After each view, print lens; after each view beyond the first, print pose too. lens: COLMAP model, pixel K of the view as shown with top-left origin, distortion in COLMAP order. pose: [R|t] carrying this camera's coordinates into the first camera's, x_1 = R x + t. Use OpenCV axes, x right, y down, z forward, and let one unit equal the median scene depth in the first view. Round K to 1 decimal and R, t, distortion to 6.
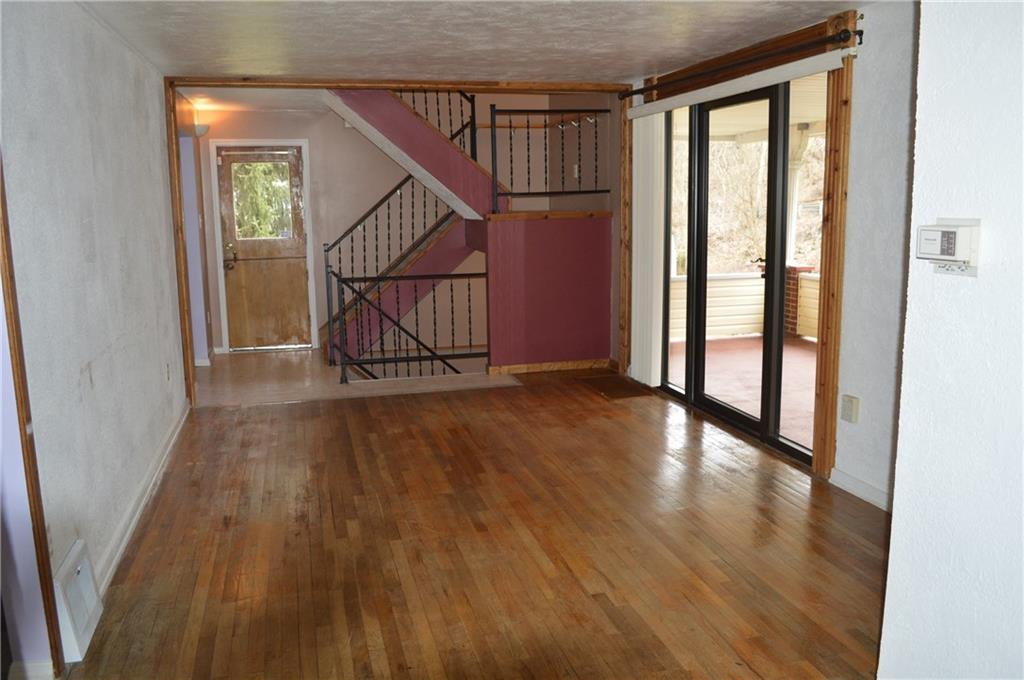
lens RADIAL K [[826.5, 0, 512.0], [0, 826.5, 340.0], [0, 0, 1]] dist [-0.049304, -0.004022]
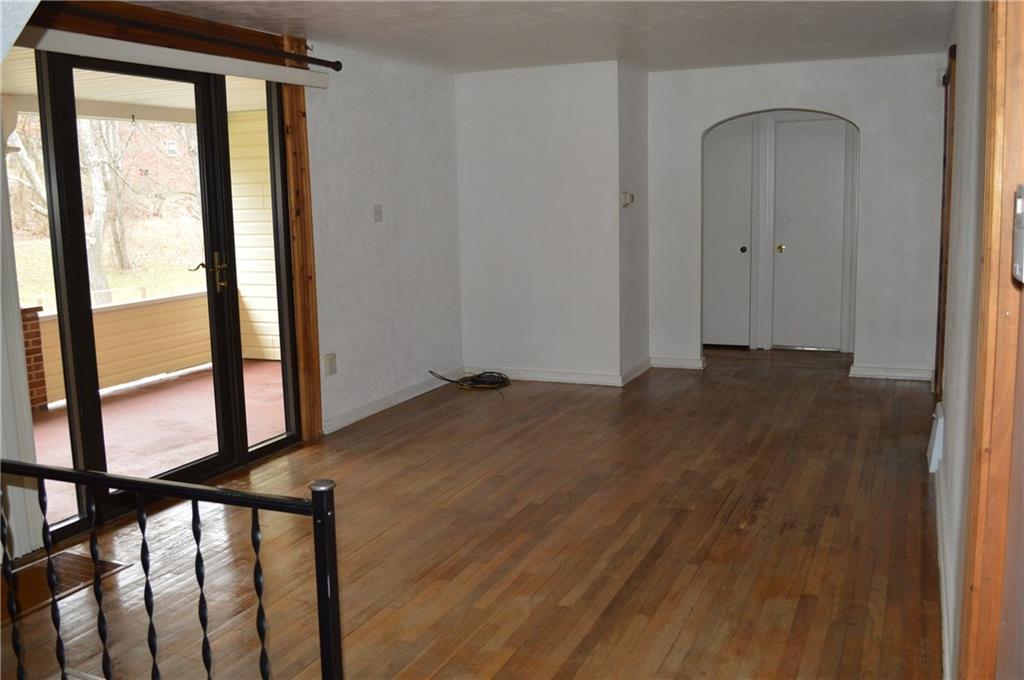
lens RADIAL K [[930.4, 0, 512.0], [0, 930.4, 340.0], [0, 0, 1]] dist [-0.062525, 0.000325]
pose [[-0.784908, -0.059882, 0.616712, -0.591511], [0.141820, 0.951534, 0.272891, -0.262308], [-0.603164, 0.301656, -0.738374, 1.652135]]
